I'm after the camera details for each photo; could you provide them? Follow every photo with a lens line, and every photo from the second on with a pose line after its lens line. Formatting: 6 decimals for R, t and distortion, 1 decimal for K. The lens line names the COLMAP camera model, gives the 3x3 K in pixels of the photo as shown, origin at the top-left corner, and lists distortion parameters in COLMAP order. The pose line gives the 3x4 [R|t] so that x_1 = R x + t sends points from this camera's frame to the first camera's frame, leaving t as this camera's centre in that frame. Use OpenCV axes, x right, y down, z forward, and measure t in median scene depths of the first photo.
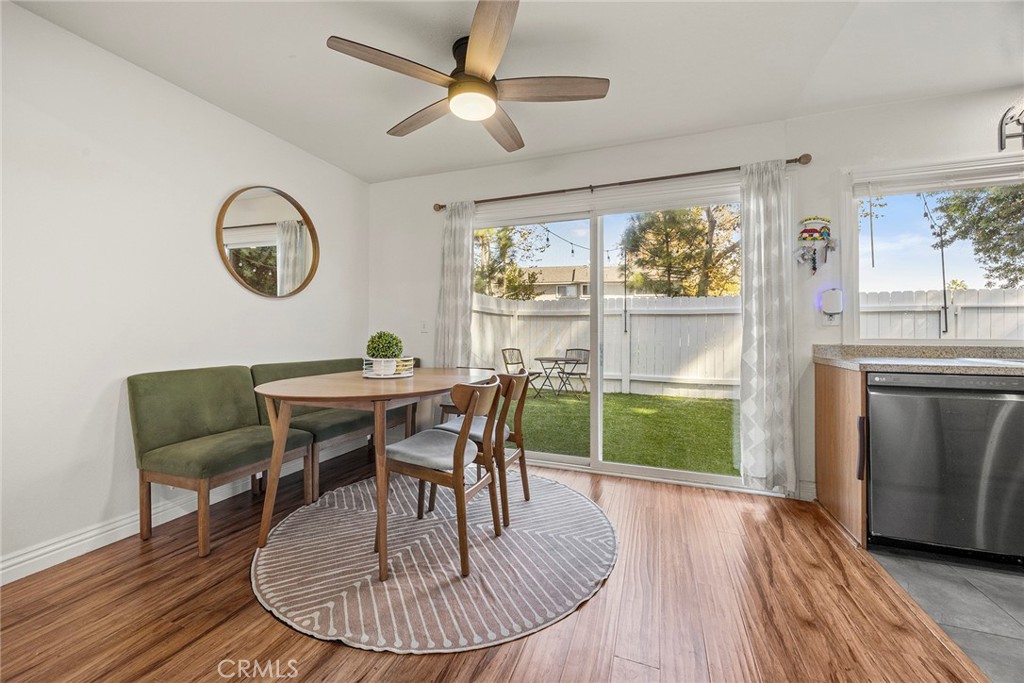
lens RADIAL K [[398.1, 0, 507.5], [0, 398.1, 327.2], [0, 0, 1]] dist [-0.002026, -0.000303]
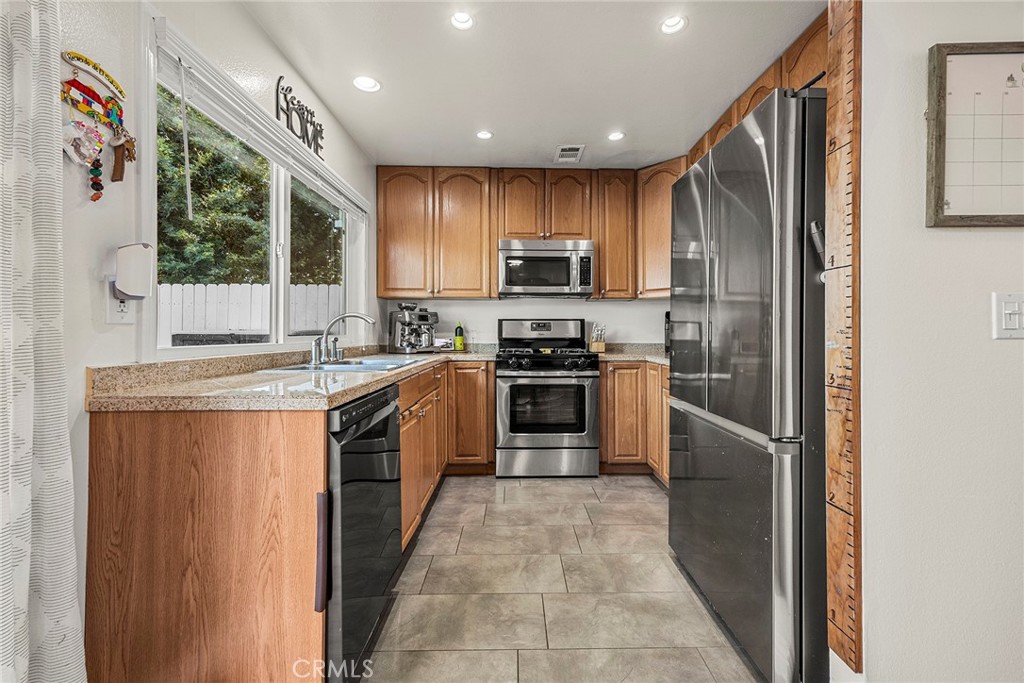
lens RADIAL K [[422.6, 0, 527.1], [0, 422.6, 329.7], [0, 0, 1]] dist [0.001336, -0.000104]
pose [[-0.385047, 0.003519, 0.922890, 0.186376], [-0.014286, 0.999850, -0.009773, 0.001403], [-0.922786, -0.016948, -0.384939, 0.747754]]
